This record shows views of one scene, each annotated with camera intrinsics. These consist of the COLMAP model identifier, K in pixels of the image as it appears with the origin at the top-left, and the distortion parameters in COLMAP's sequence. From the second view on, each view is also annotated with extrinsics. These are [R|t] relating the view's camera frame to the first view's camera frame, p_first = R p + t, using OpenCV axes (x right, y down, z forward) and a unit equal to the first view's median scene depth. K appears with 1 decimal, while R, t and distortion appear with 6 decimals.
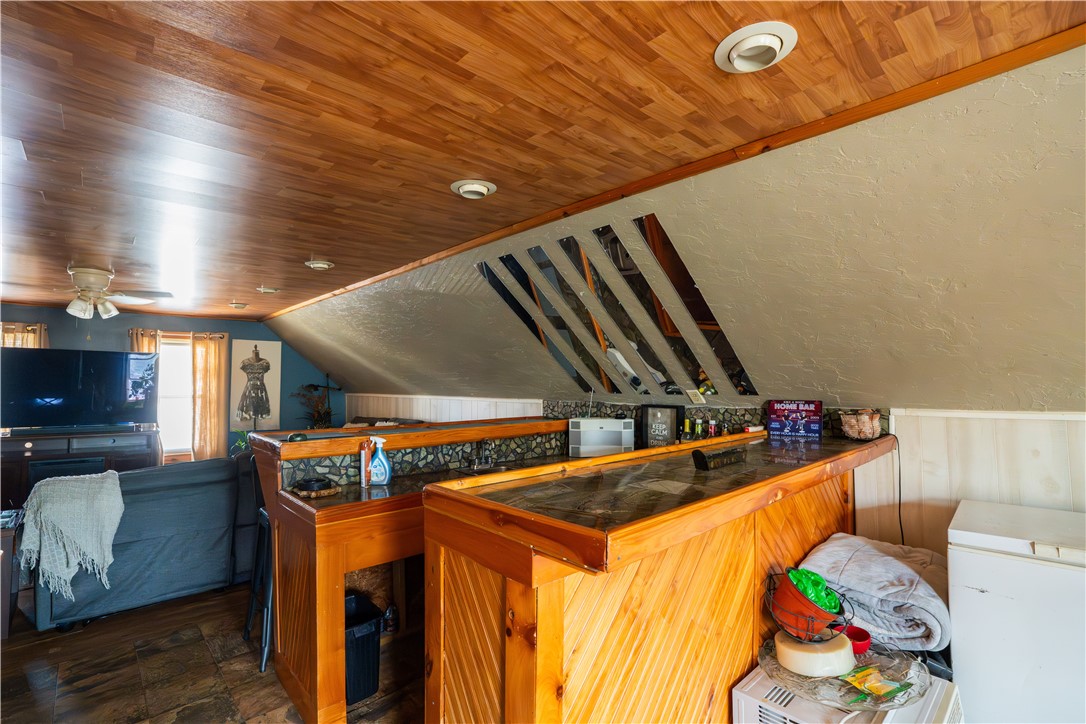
lens RADIAL K [[499.6, 0, 543.5], [0, 499.6, 365.5], [0, 0, 1]] dist [-0.045116, 0.006689]
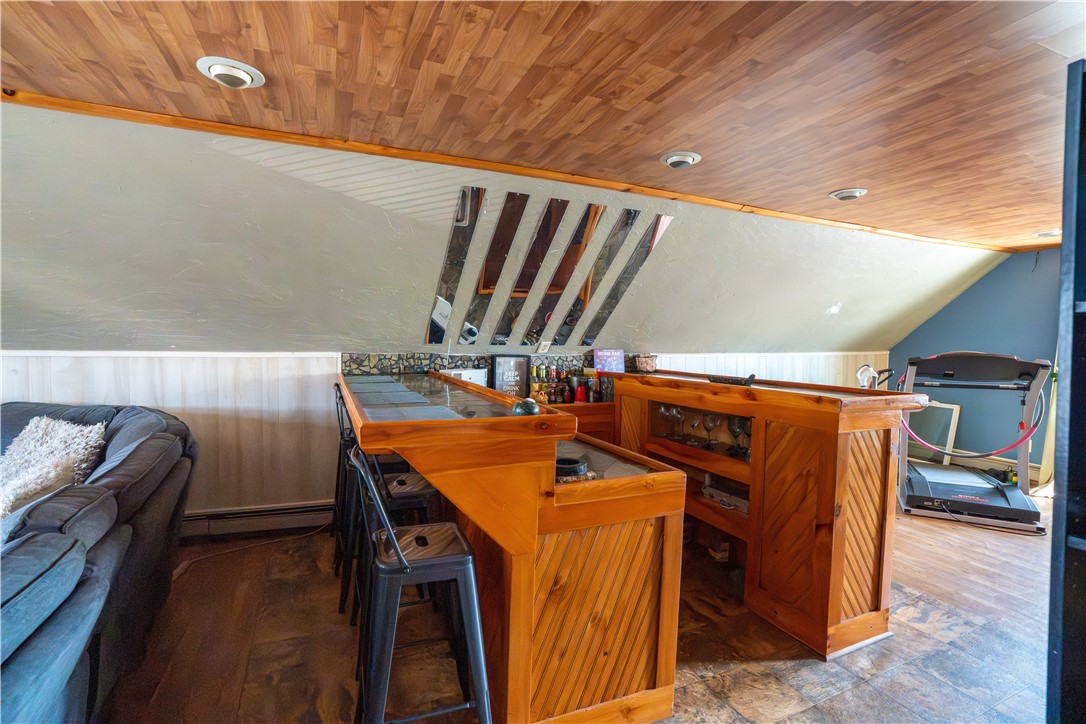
lens RADIAL K [[499.6, 0, 540.5], [0, 499.6, 361.5], [0, 0, 1]] dist [-0.045116, 0.006689]
pose [[0.339677, -0.025693, 0.940191, -1.105190], [-0.048544, 0.997816, 0.044806, 0.055334], [-0.939289, -0.060860, 0.337688, 0.752737]]
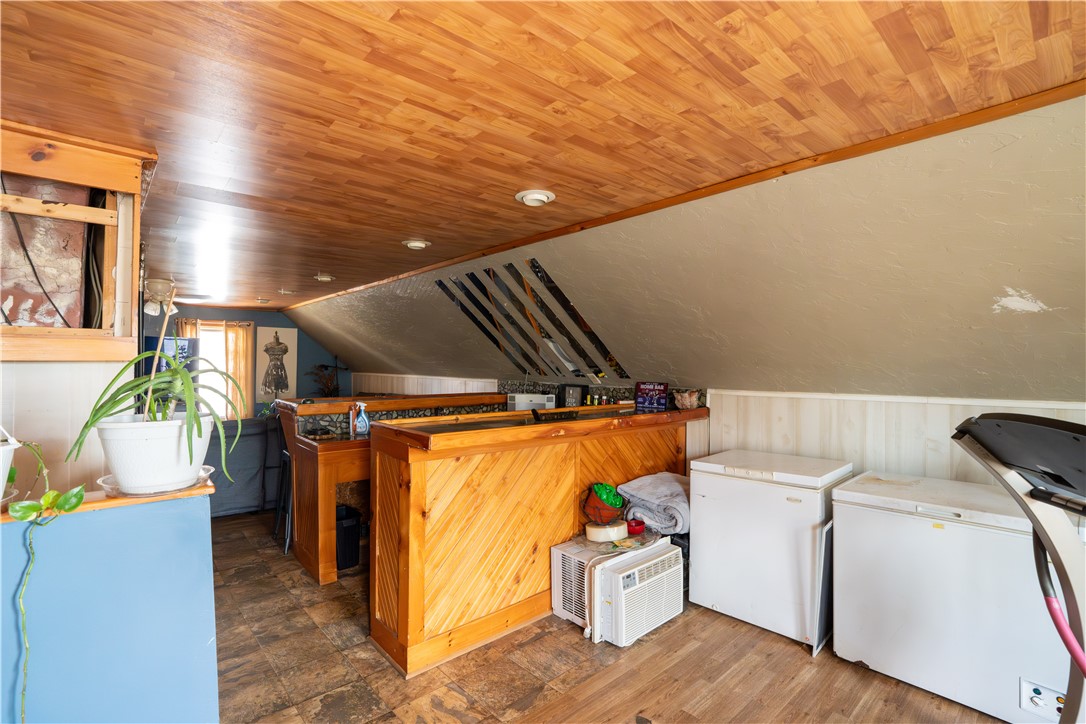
lens RADIAL K [[499.6, 0, 539.6], [0, 499.6, 366.4], [0, 0, 1]] dist [-0.045116, 0.006689]
pose [[0.999362, 0.013376, -0.033126, 0.257583], [-0.012056, 0.999138, 0.039727, -0.030786], [0.033629, -0.039302, 0.998661, -0.481599]]
